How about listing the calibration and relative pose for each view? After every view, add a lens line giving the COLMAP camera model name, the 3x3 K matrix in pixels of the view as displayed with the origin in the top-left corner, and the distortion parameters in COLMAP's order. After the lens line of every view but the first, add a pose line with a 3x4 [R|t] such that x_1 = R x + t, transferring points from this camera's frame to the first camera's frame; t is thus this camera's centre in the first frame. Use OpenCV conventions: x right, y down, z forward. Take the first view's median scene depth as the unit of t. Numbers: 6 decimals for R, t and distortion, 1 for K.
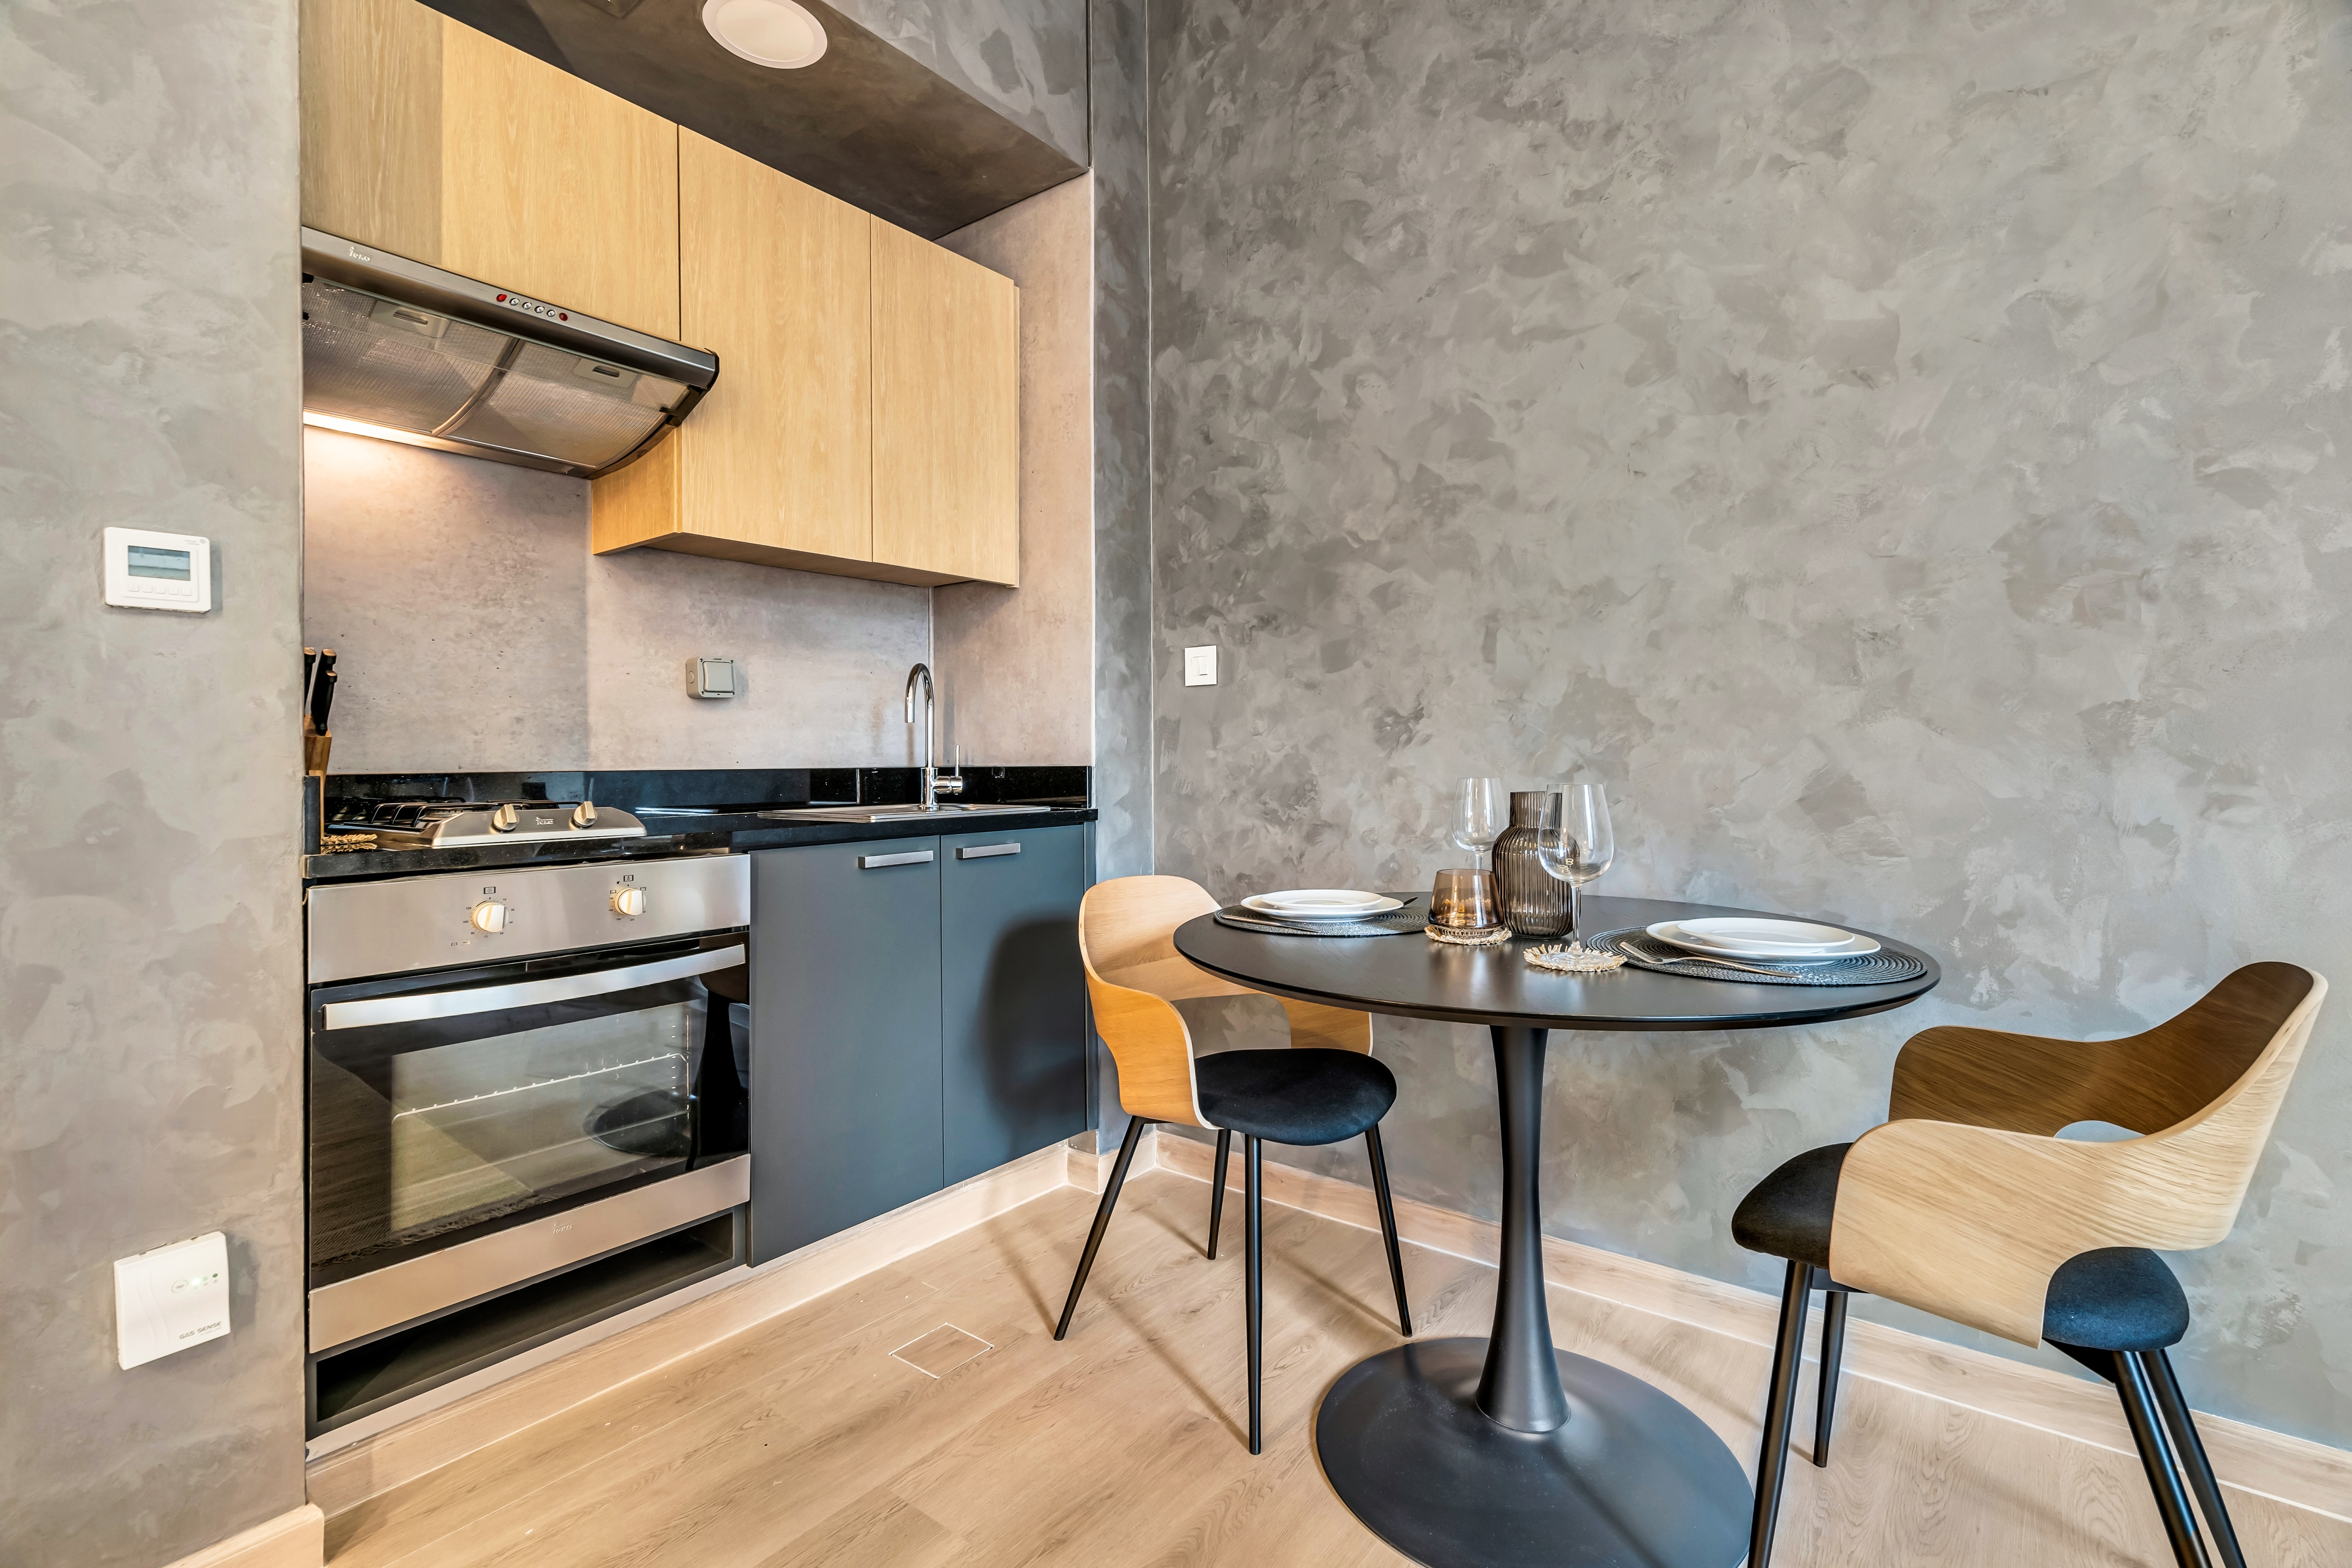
lens RADIAL K [[1065.3, 0, 1176.6], [0, 1065.3, 755.6], [0, 0, 1]] dist [0.000319, 0.001830]
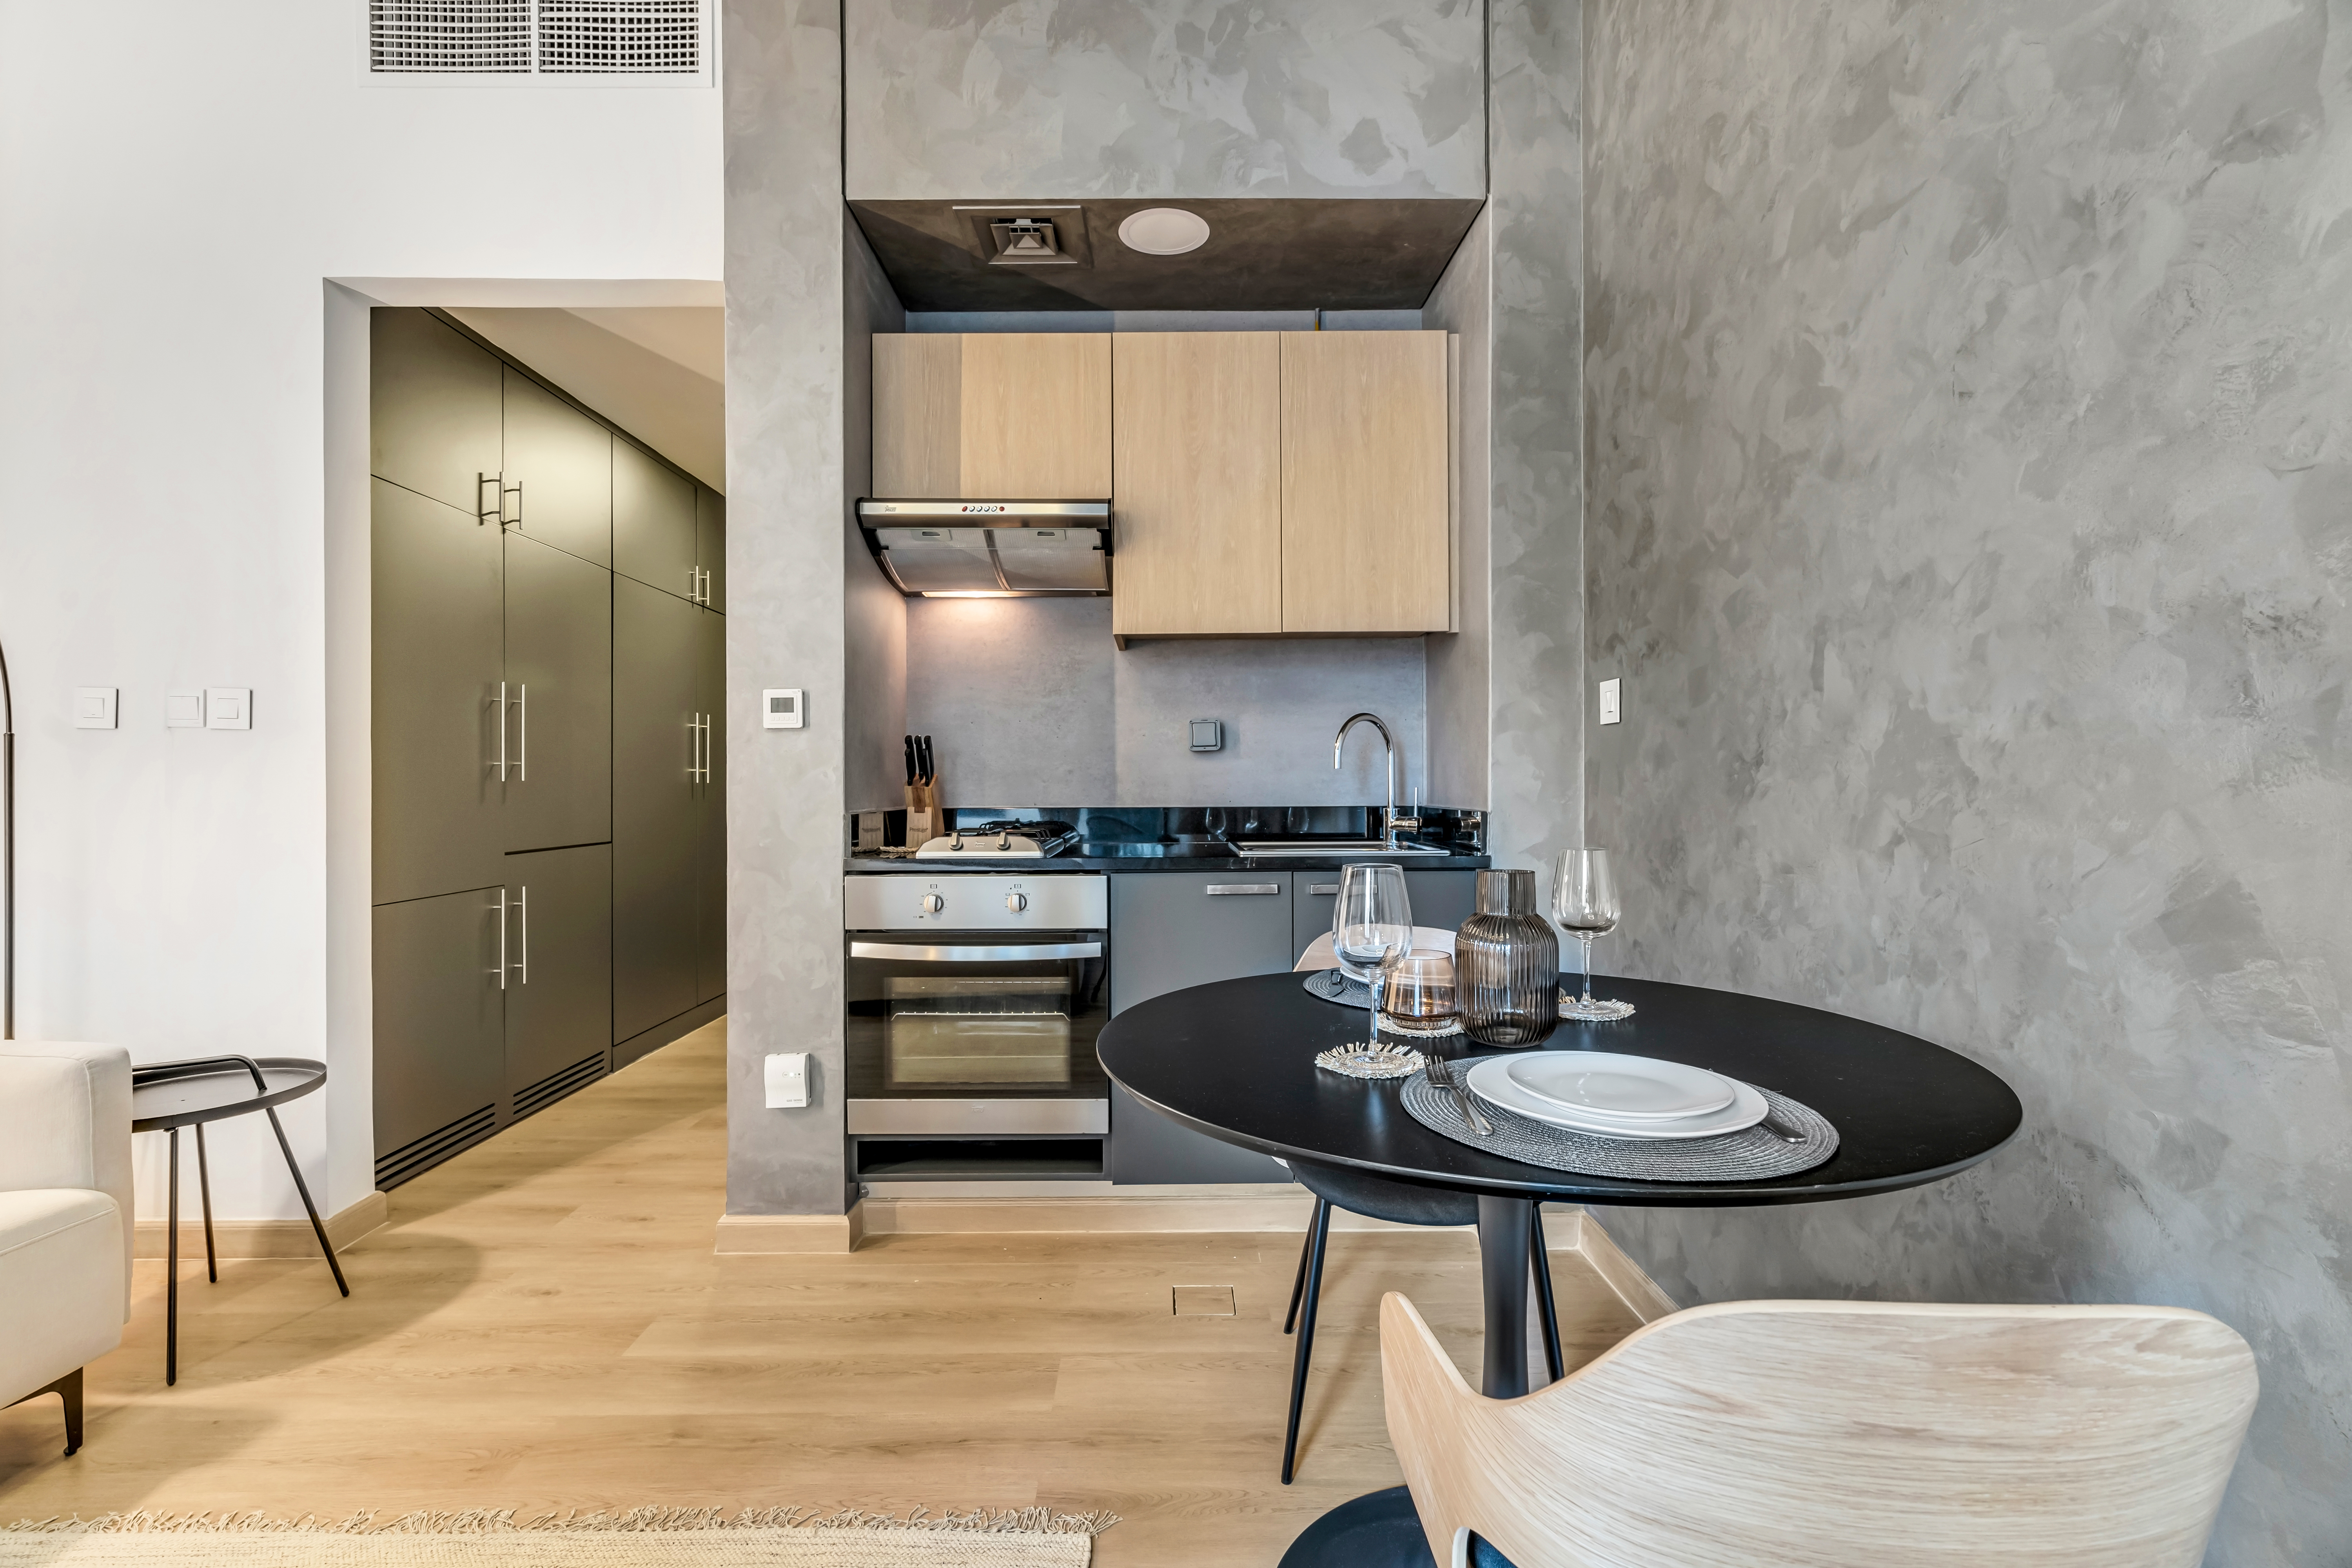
lens RADIAL K [[1065.3, 0, 1167.0], [0, 1065.3, 784.4], [0, 0, 1]] dist [0.000319, 0.001830]
pose [[0.624240, 0.007291, -0.781199, 0.630345], [0.002552, 0.999932, 0.011372, -0.034030], [0.781229, -0.009092, 0.624179, 0.204283]]
